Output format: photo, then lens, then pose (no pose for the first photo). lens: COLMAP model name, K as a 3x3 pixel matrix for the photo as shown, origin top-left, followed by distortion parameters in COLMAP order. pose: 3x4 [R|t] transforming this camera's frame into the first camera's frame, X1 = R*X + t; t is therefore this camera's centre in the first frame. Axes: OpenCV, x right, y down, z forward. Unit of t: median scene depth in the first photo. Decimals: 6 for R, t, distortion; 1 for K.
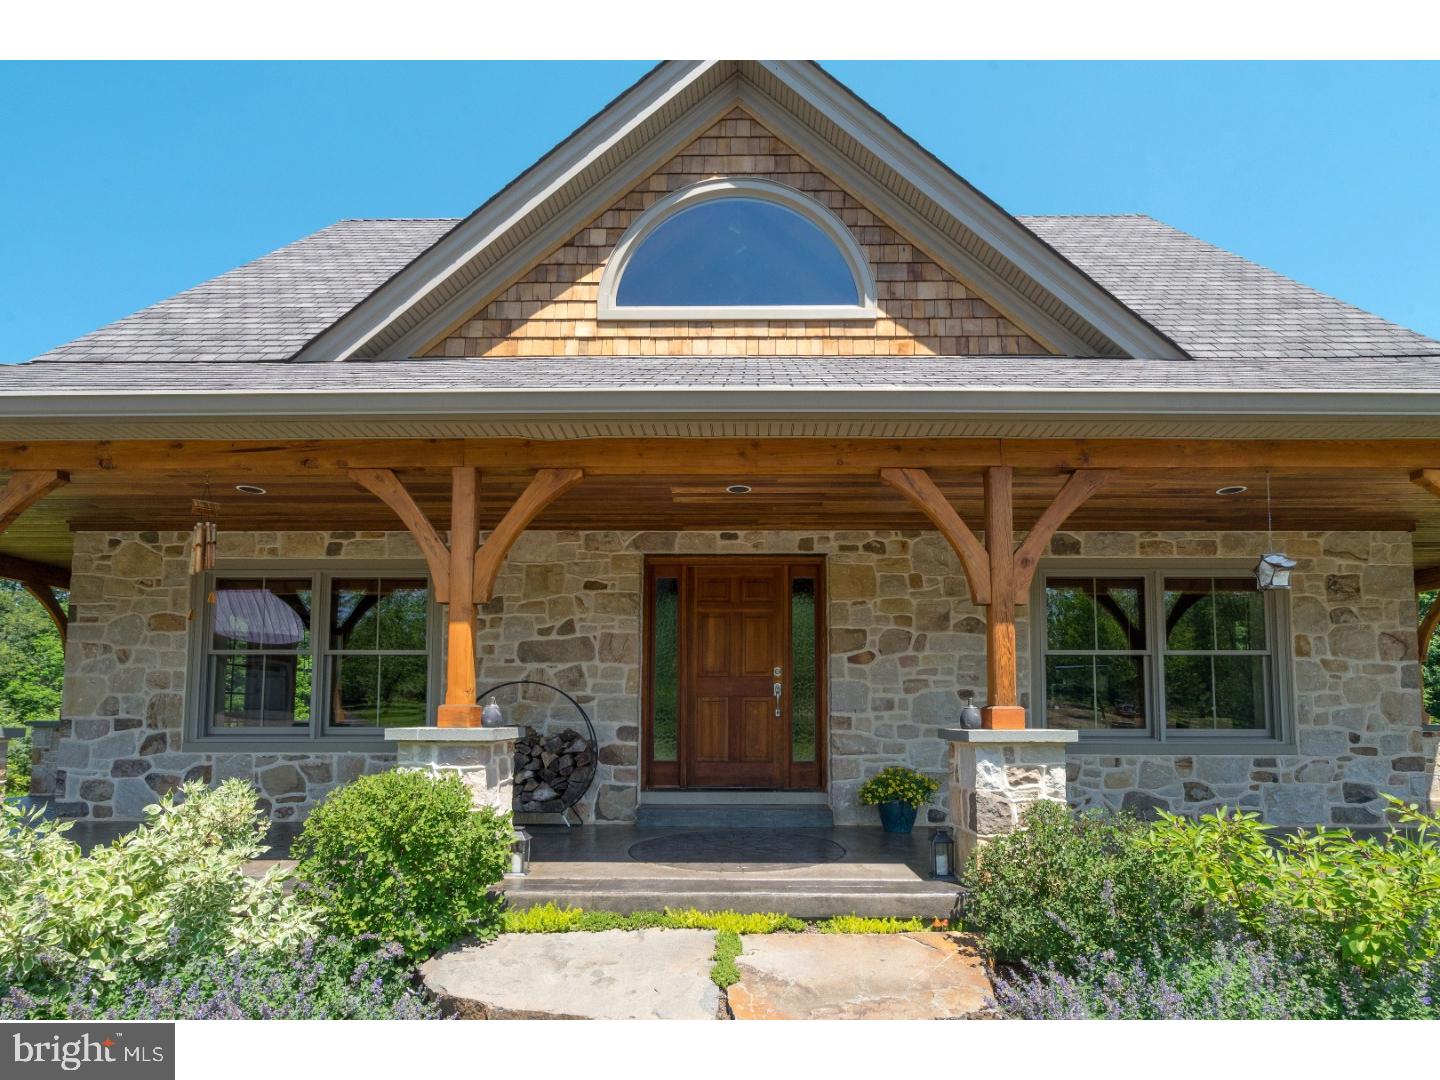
lens RADIAL K [[653.0, 0, 719.1], [0, 653.0, 549.2], [0, 0, 1]] dist [-0.003214, 0.001385]
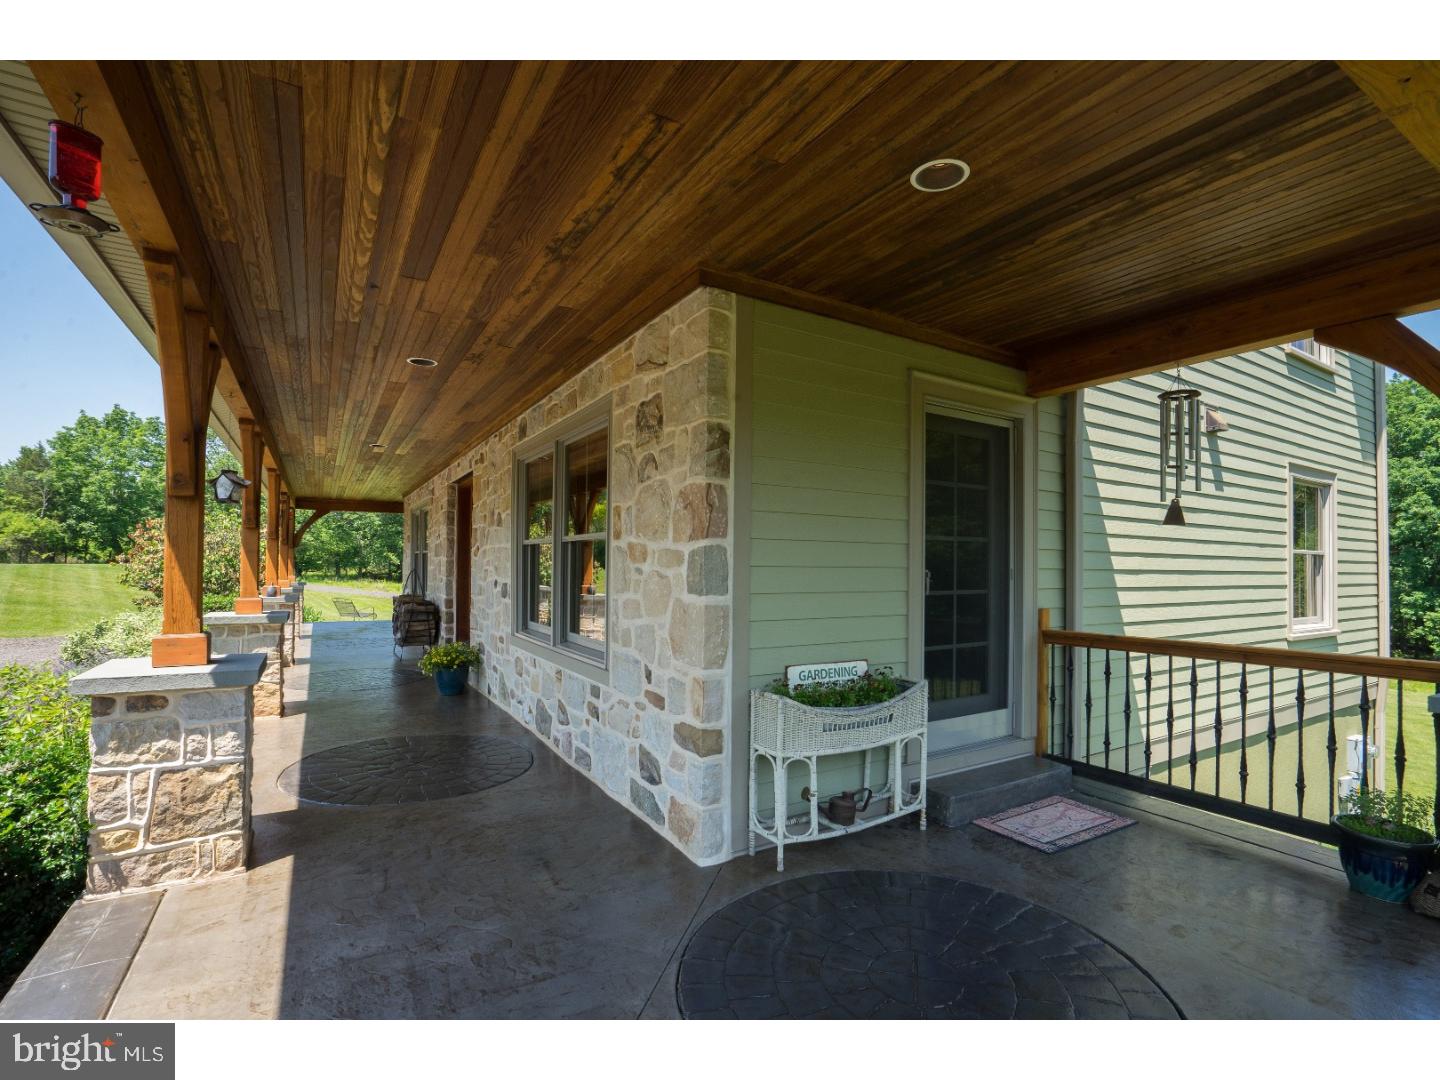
lens RADIAL K [[653.0, 0, 724.9], [0, 653.0, 552.2], [0, 0, 1]] dist [-0.003214, 0.001385]
pose [[0.525786, -0.014715, -0.850489, 1.505310], [0.040798, 0.999136, 0.007935, 0.177011], [0.849638, -0.038871, 0.525932, 0.749850]]
